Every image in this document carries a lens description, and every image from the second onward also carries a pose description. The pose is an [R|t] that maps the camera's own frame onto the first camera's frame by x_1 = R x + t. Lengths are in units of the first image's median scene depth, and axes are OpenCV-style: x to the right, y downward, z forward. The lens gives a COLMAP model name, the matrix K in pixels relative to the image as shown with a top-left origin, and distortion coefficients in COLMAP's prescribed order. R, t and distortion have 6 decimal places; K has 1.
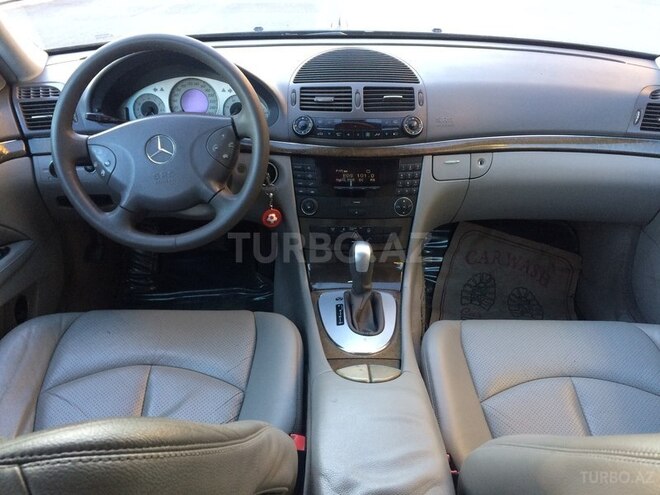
lens RADIAL K [[562.3, 0, 329.7], [0, 562.3, 246.6], [0, 0, 1]] dist [0.089340, -0.105283]
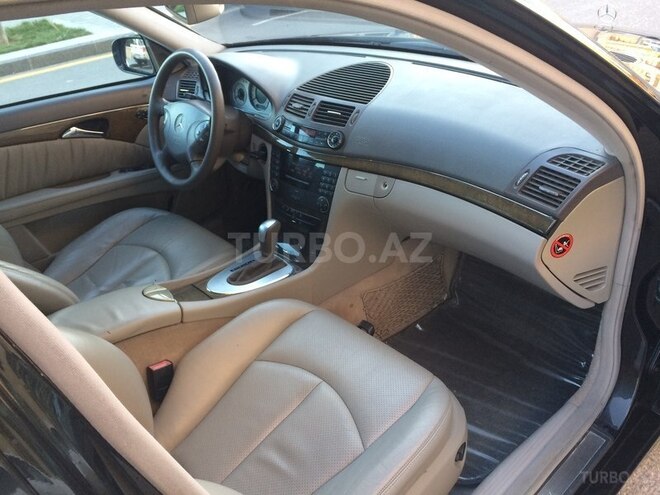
lens RADIAL K [[562.3, 0, 329.4], [0, 562.3, 248.3], [0, 0, 1]] dist [0.089340, -0.105283]
pose [[0.667483, 0.318981, -0.672843, 0.981613], [-0.267078, 0.946034, 0.183545, -0.208031], [0.695080, 0.057188, 0.716654, 0.160120]]
